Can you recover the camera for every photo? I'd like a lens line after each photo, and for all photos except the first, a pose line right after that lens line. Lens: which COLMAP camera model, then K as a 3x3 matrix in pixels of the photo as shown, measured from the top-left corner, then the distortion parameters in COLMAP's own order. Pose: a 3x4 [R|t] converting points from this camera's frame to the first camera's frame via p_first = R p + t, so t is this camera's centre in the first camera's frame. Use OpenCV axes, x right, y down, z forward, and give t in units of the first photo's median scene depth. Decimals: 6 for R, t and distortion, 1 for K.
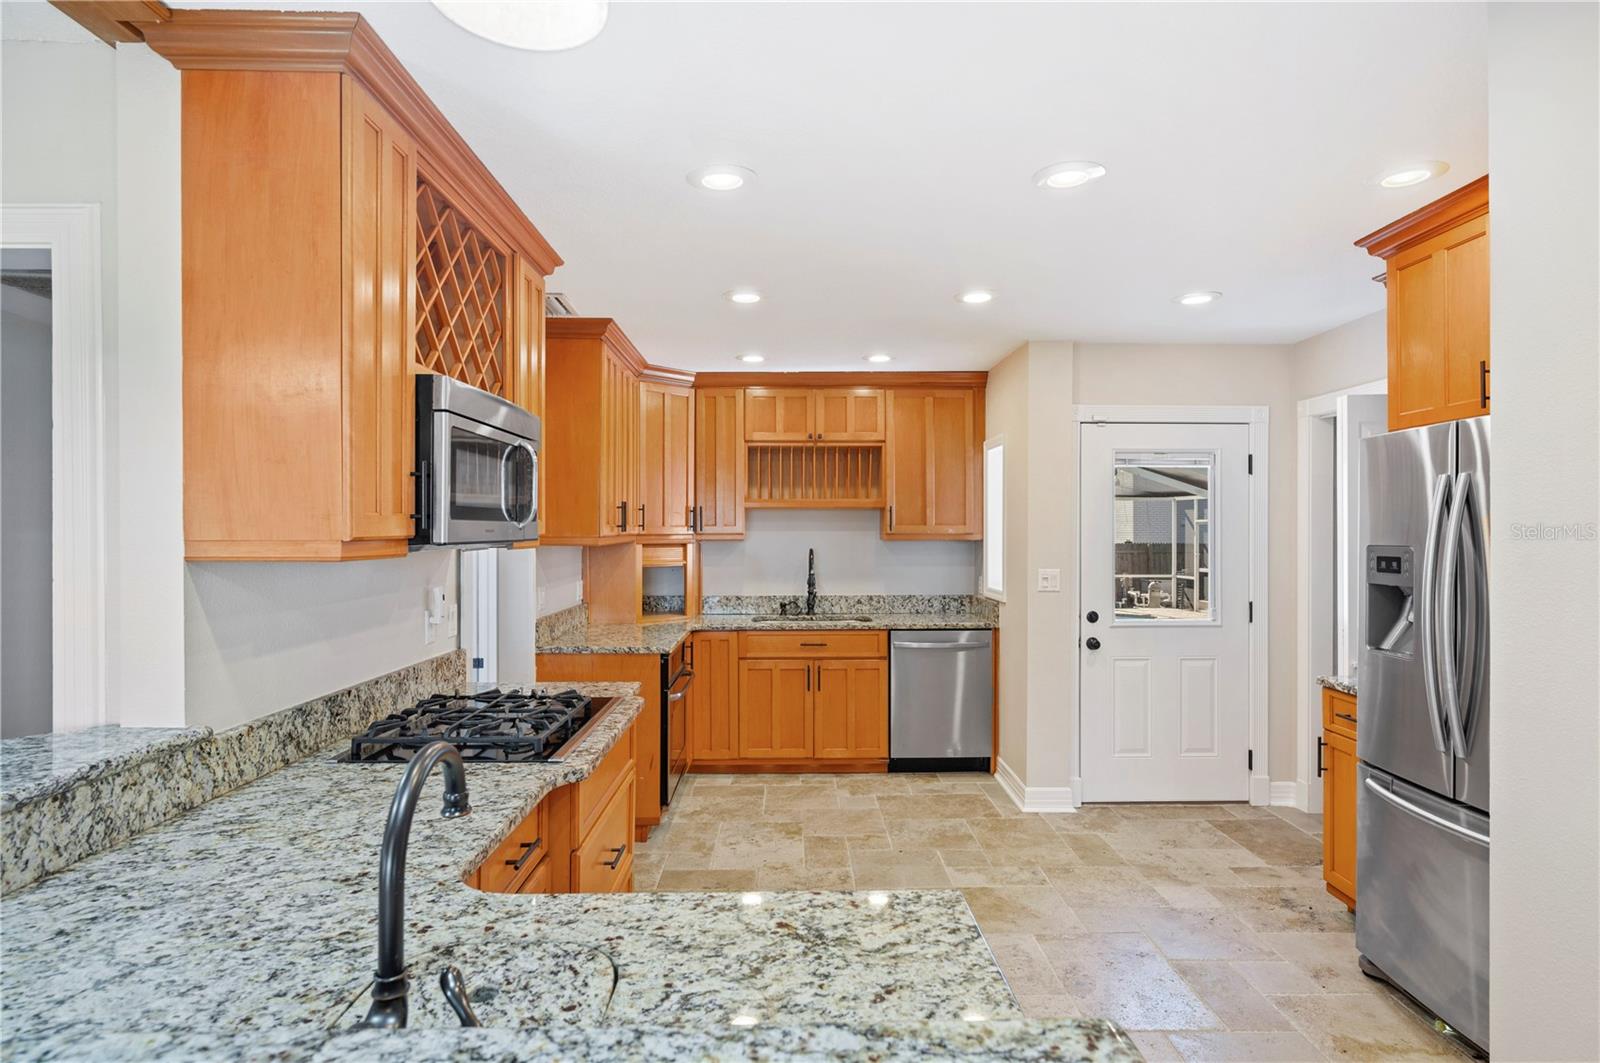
lens RADIAL K [[859.9, 0, 799.4], [0, 859.9, 530.0], [0, 0, 1]] dist [0.000735, -0.000426]
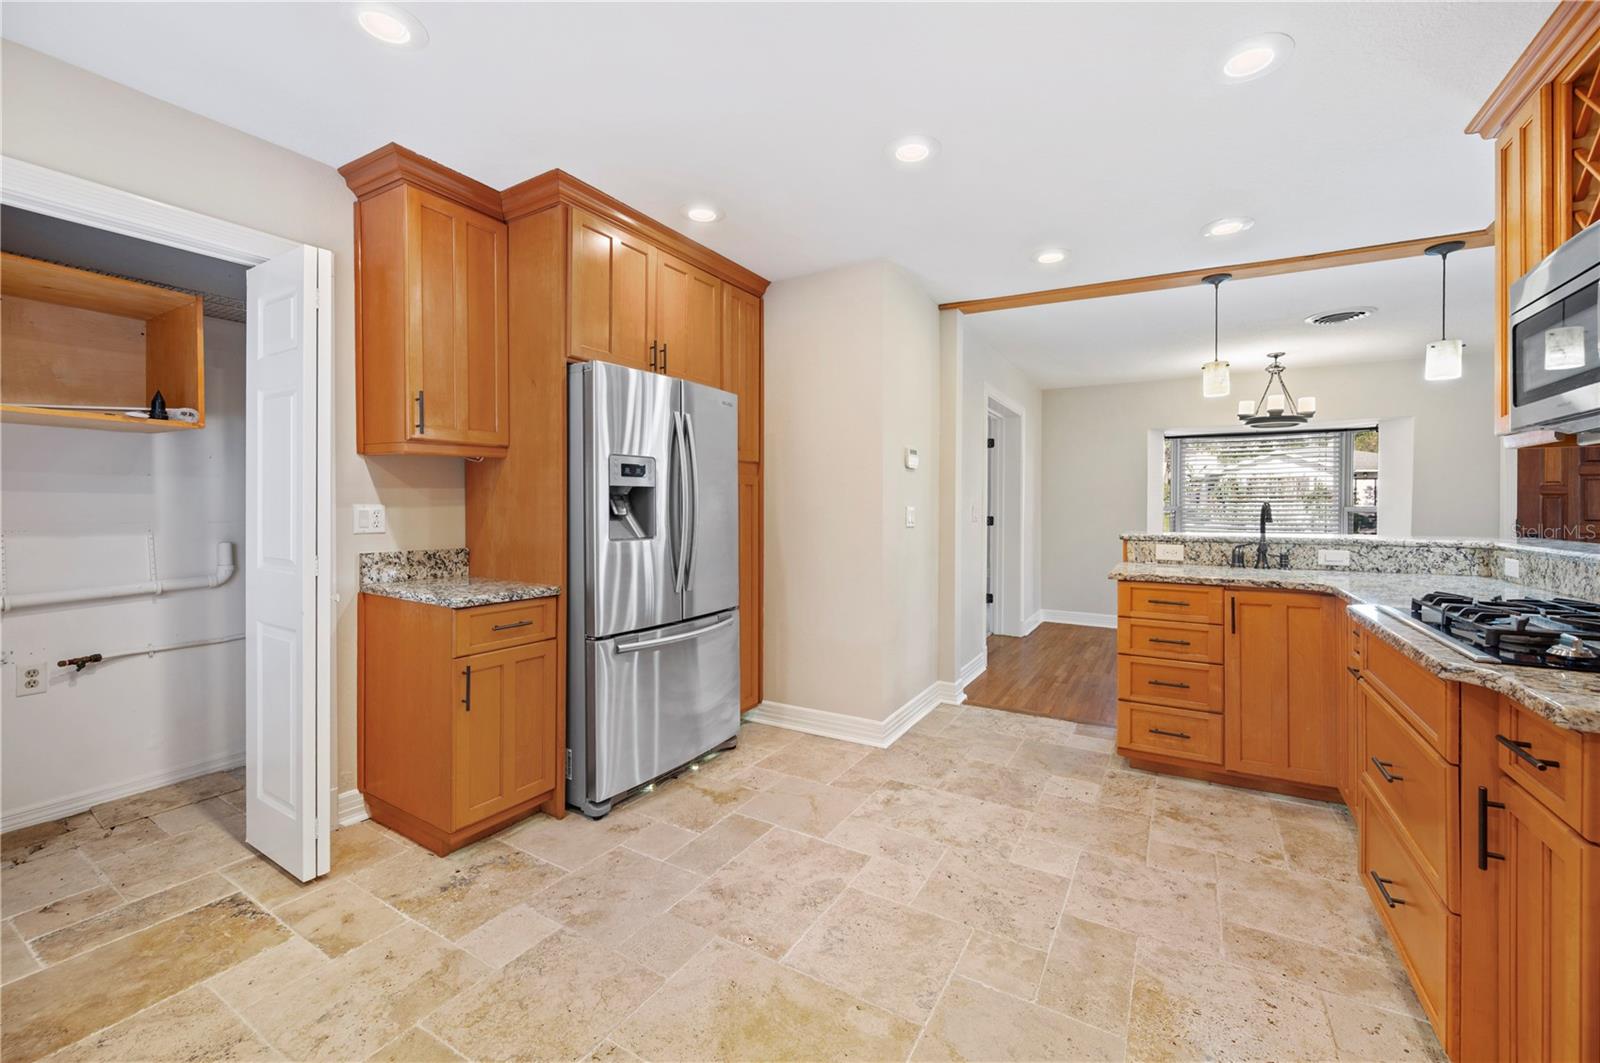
lens RADIAL K [[642.7, 0, 806.1], [0, 642.7, 506.4], [0, 0, 1]] dist [-0.001297, 0.000458]
pose [[-0.852634, -0.004558, 0.522489, -0.026630], [-0.004739, 0.999988, 0.000990, 0.060956], [-0.522487, -0.001632, -0.852645, 1.118439]]
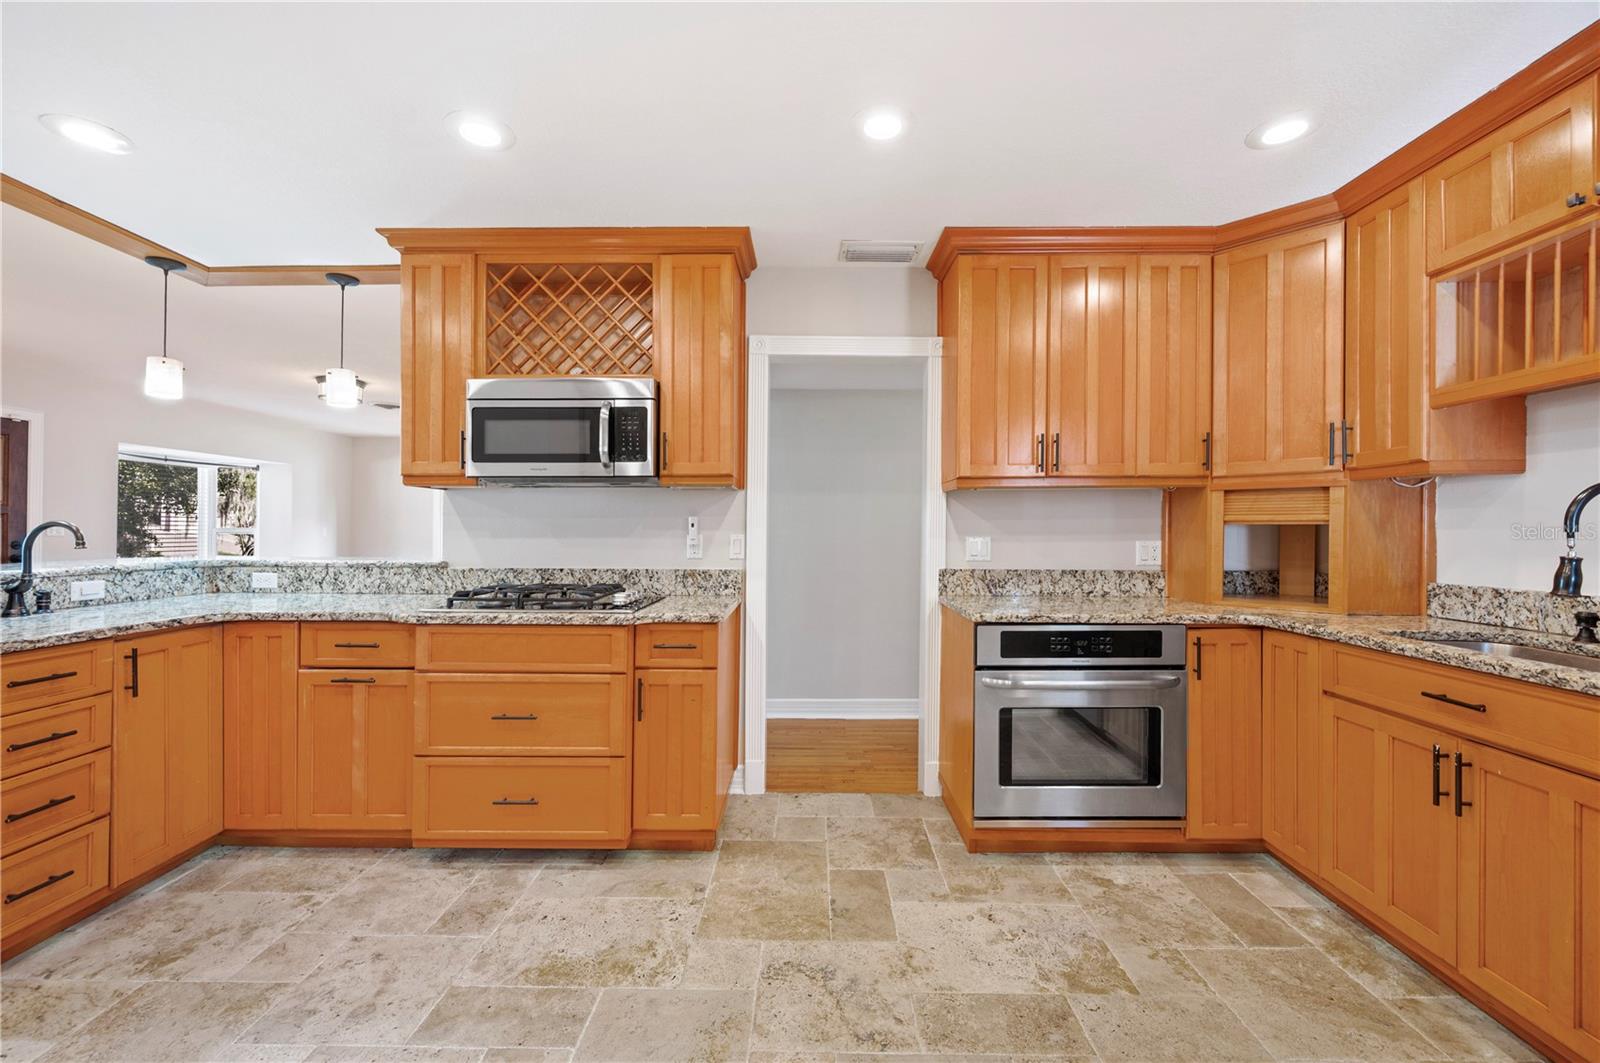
lens RADIAL K [[642.7, 0, 806.1], [0, 642.7, 526.6], [0, 0, 1]] dist [-0.001297, 0.000458]
pose [[-0.028267, -0.005847, -0.999583, 0.426951], [-0.001334, 0.999982, -0.005812, 0.060768], [0.999600, 0.001169, -0.028274, 0.858401]]
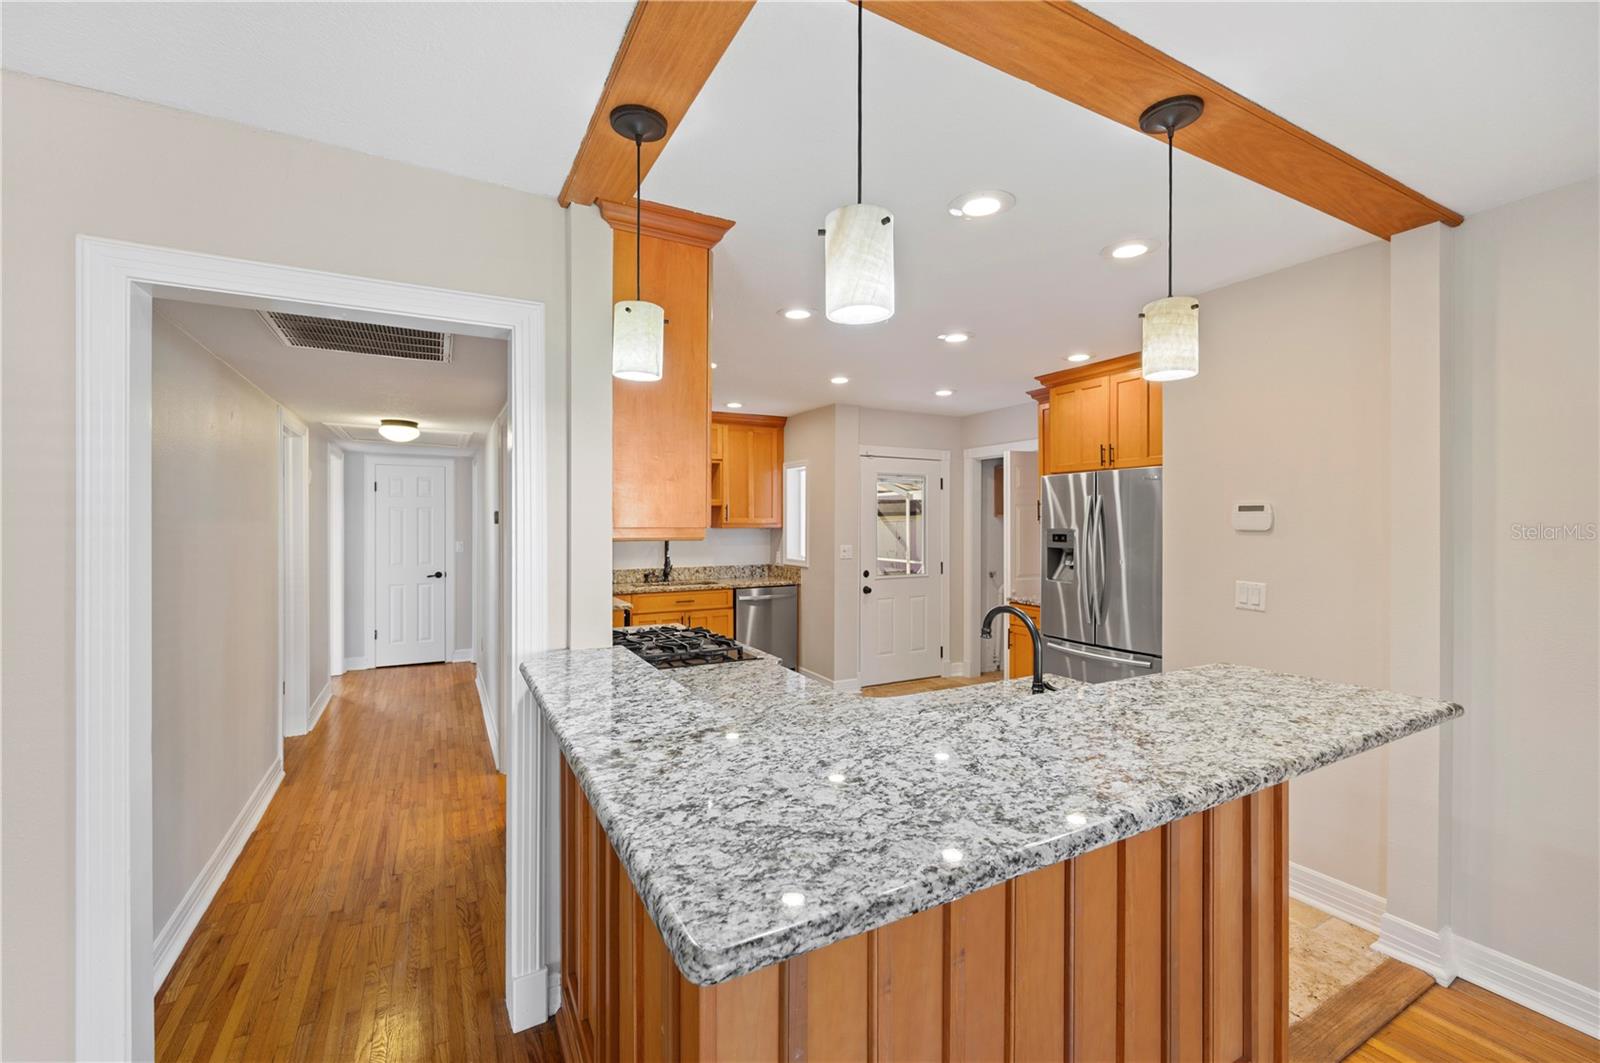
lens RADIAL K [[680.3, 0, 807.7], [0, 680.3, 523.3], [0, 0, 1]] dist [-0.001338, 0.001048]
pose [[0.883778, -0.000617, 0.467906, -0.411410], [-0.001203, 0.999993, 0.003591, -0.000369], [-0.467905, -0.003736, 0.883771, -0.110844]]
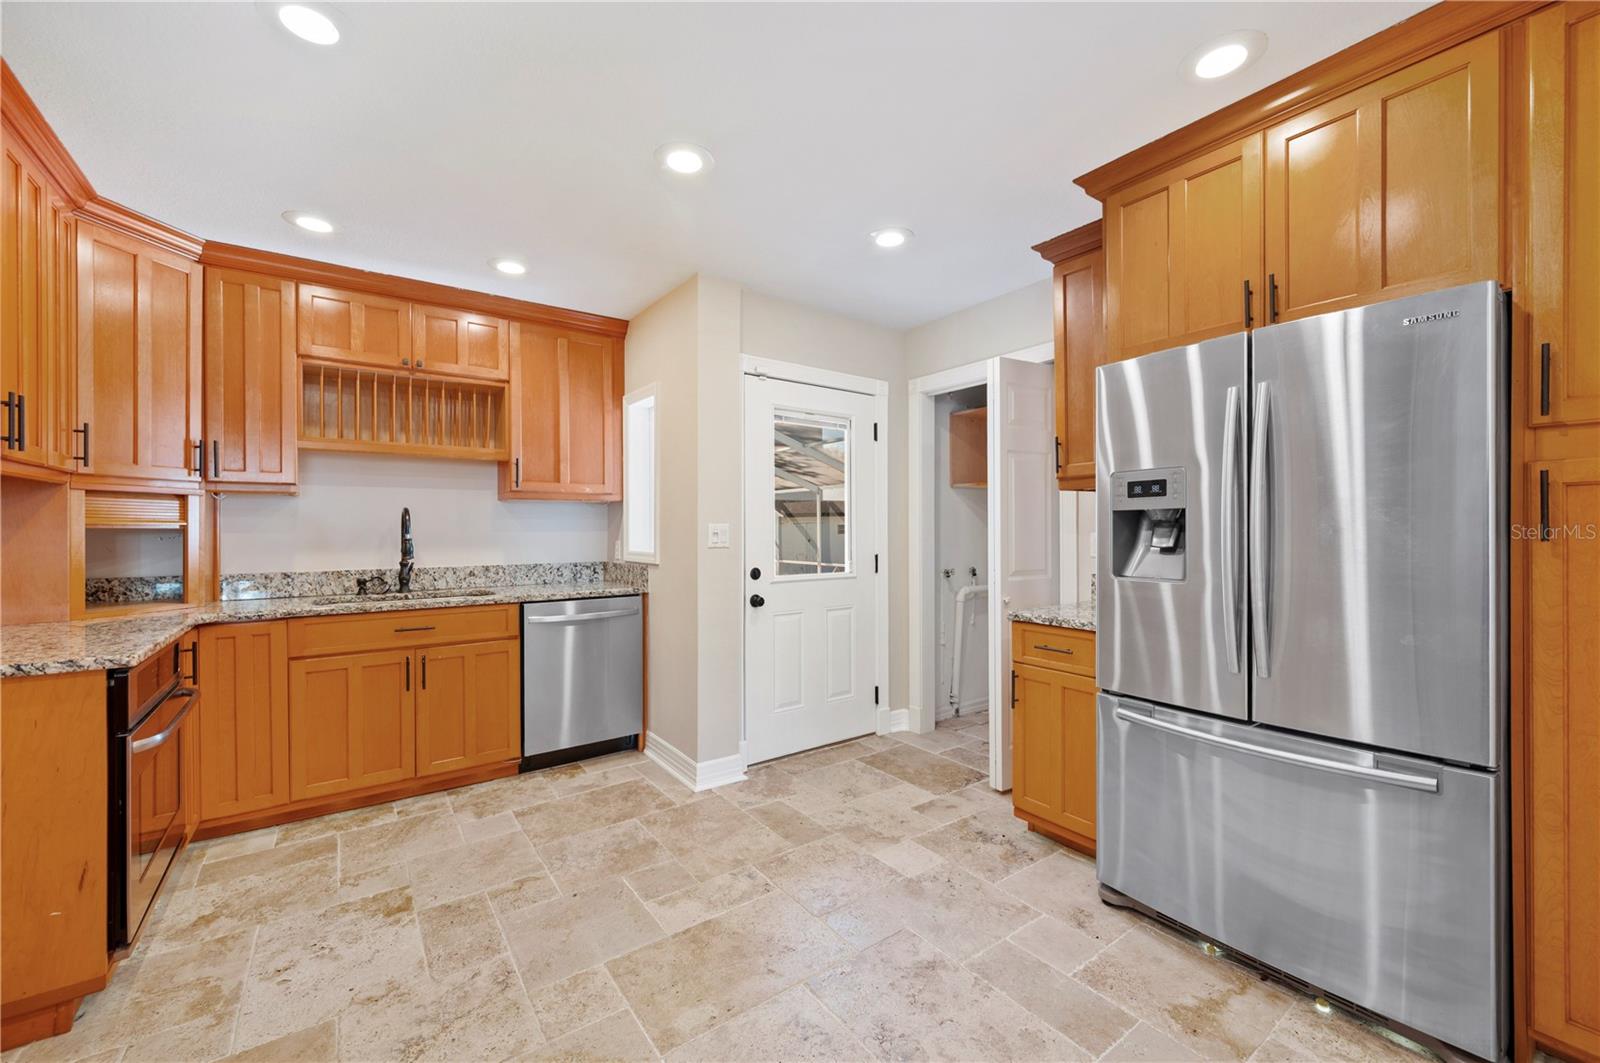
lens RADIAL K [[642.7, 0, 809.7], [0, 642.7, 530.8], [0, 0, 1]] dist [-0.001297, 0.000458]
pose [[0.813623, -0.003634, 0.581382, -0.036679], [0.002490, 0.999993, 0.002766, 0.056515], [-0.581388, -0.000803, 0.813626, 0.415119]]
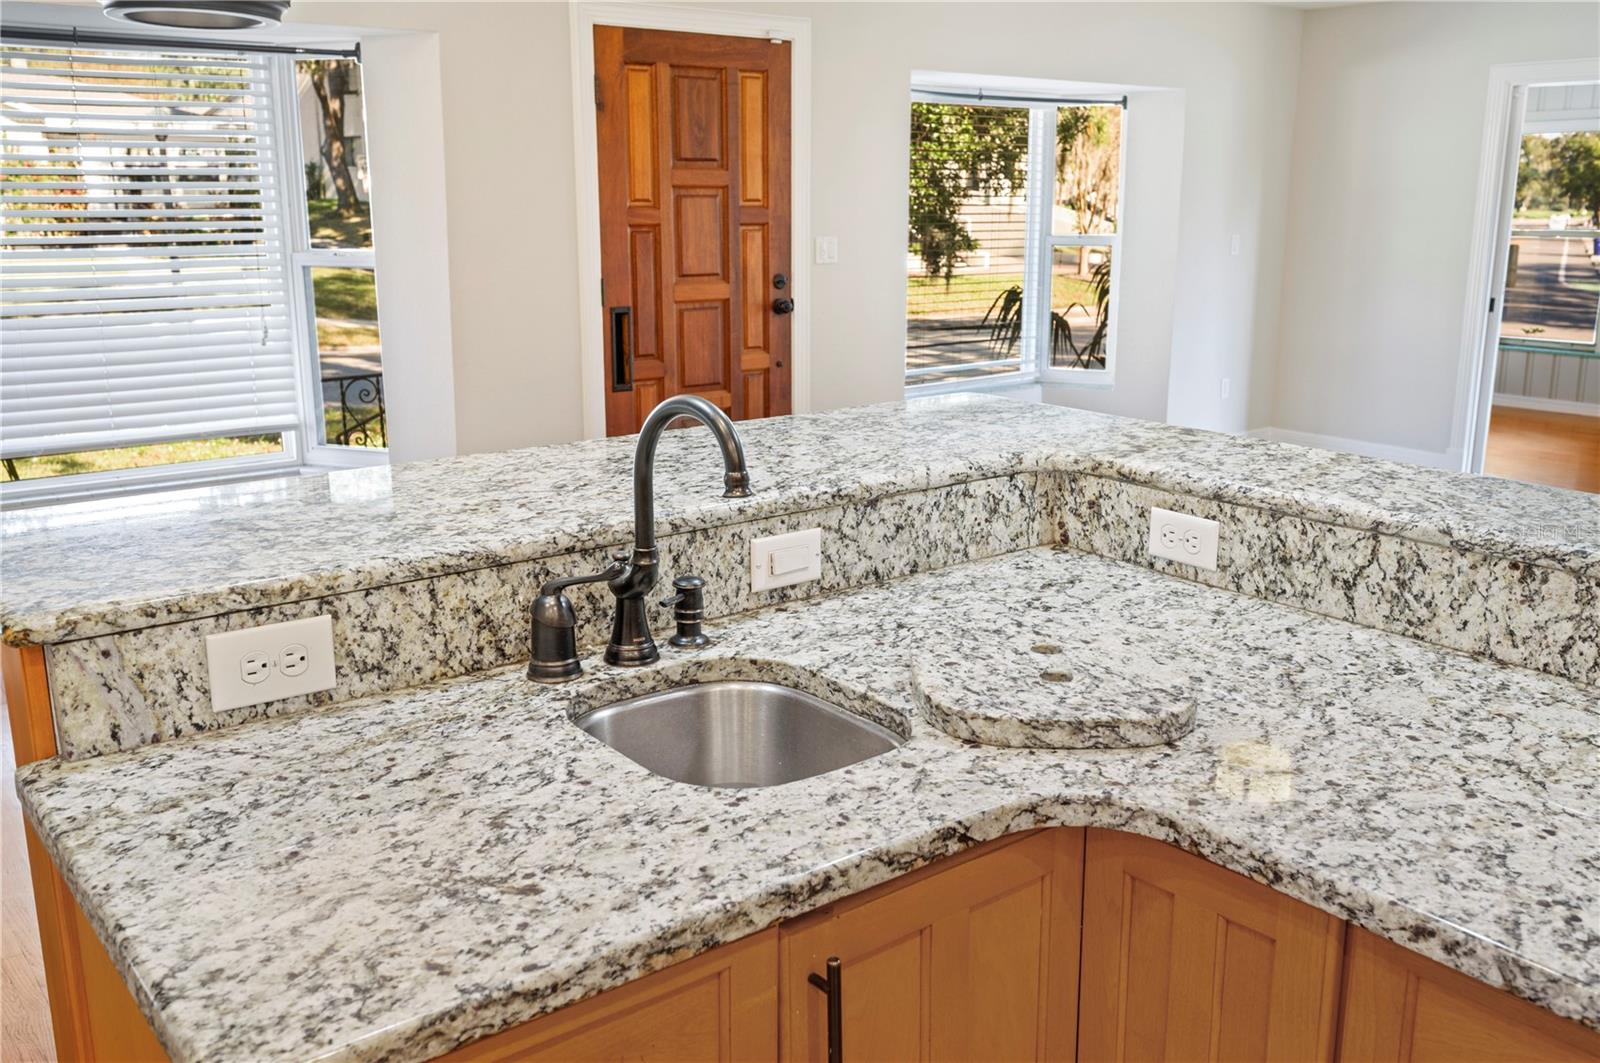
lens RADIAL K [[1422.8, 0, 810.6], [0, 1422.8, 520.8], [0, 0, 1]] dist [-0.000324, 0.008105]
pose [[-0.803107, 0.131413, -0.581163, 0.101570], [-0.001427, 0.974948, 0.222429, 0.003288], [0.595833, 0.179464, -0.782800, 0.529148]]
